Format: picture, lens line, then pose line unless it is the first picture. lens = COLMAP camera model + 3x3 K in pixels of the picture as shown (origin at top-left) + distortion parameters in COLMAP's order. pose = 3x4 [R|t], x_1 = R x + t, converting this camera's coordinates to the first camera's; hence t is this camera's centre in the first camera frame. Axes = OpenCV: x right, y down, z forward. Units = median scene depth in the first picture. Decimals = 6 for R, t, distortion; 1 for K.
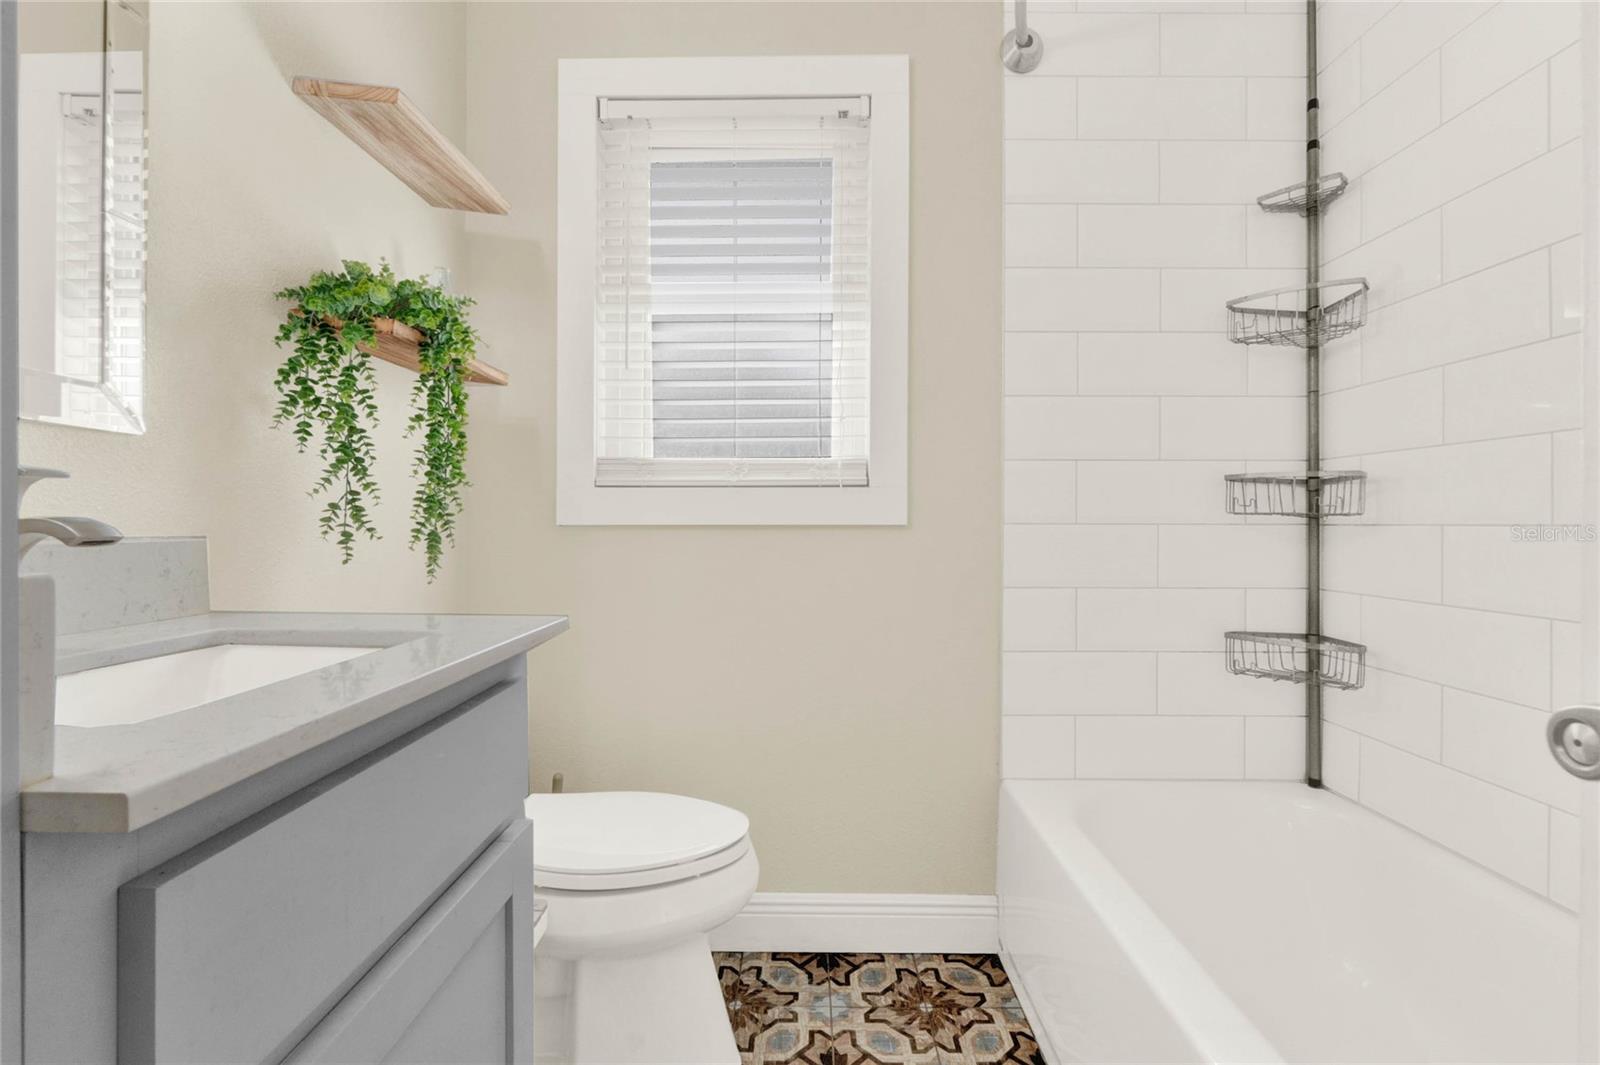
lens RADIAL K [[696.4, 0, 804.3], [0, 696.4, 531.0], [0, 0, 1]] dist [-0.001769, -0.000837]
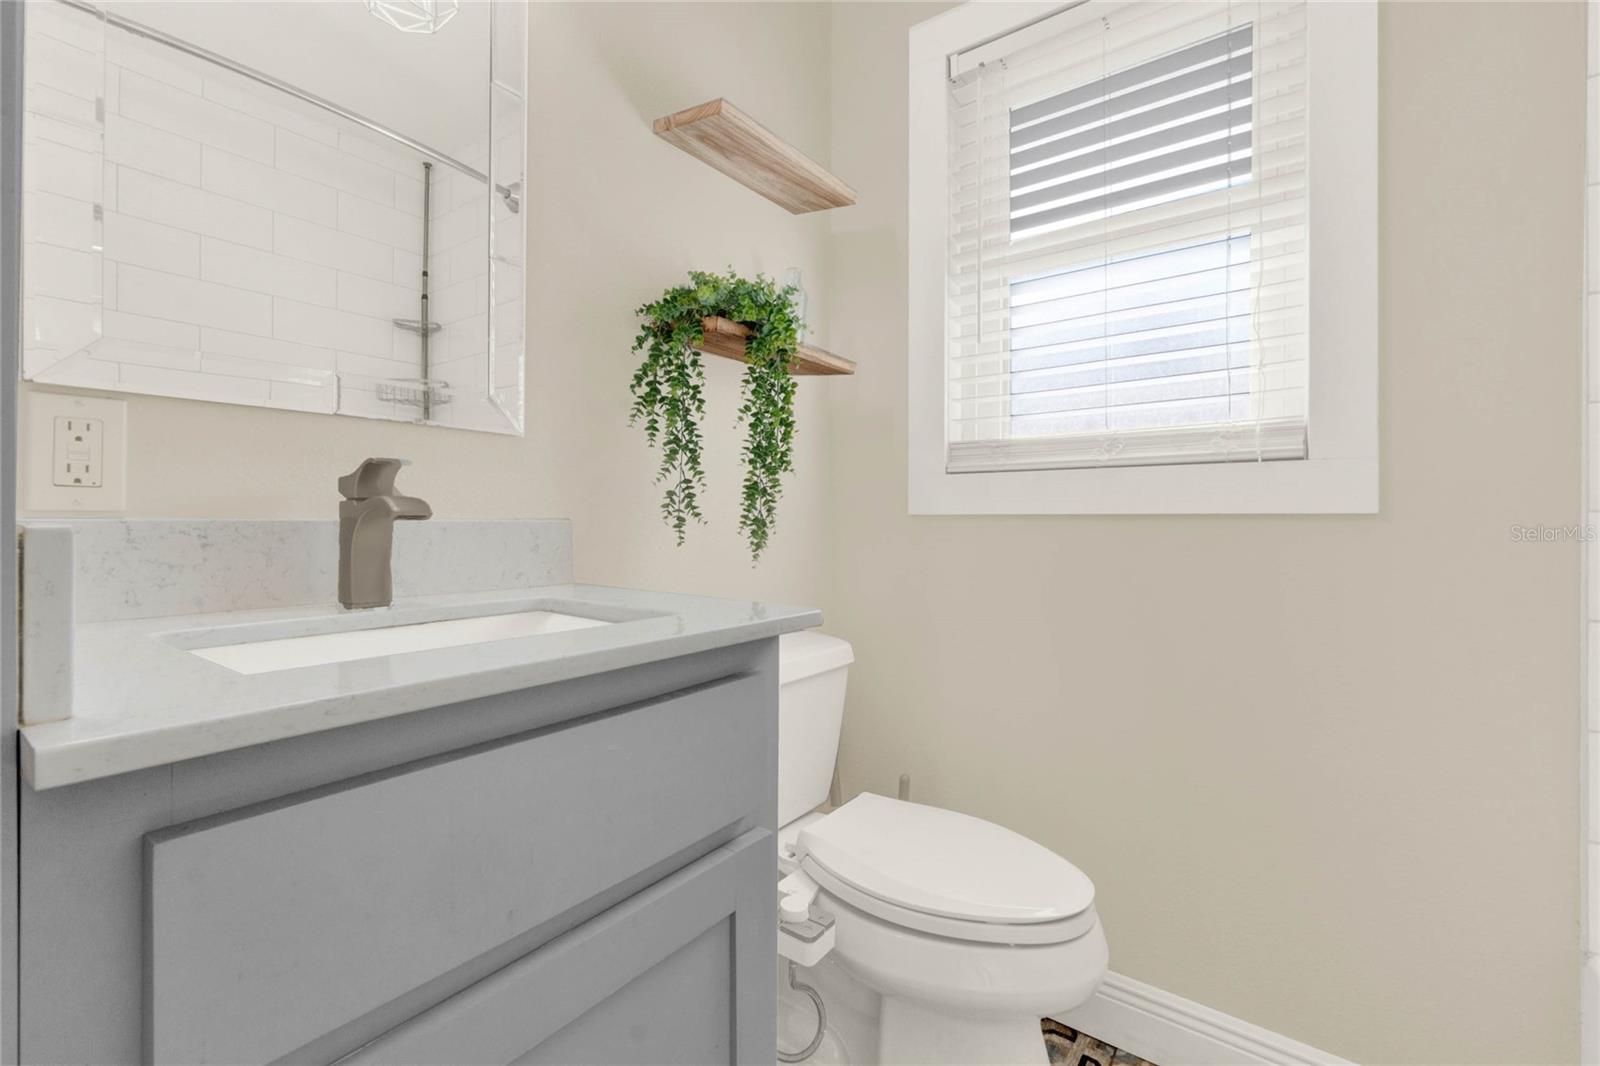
lens RADIAL K [[696.4, 0, 797.2], [0, 696.4, 516.1], [0, 0, 1]] dist [-0.001769, -0.000837]
pose [[0.816847, 0.000319, -0.576855, 0.114566], [-0.009711, 0.999866, -0.013199, 0.012036], [0.576773, 0.016383, 0.816740, 0.196874]]
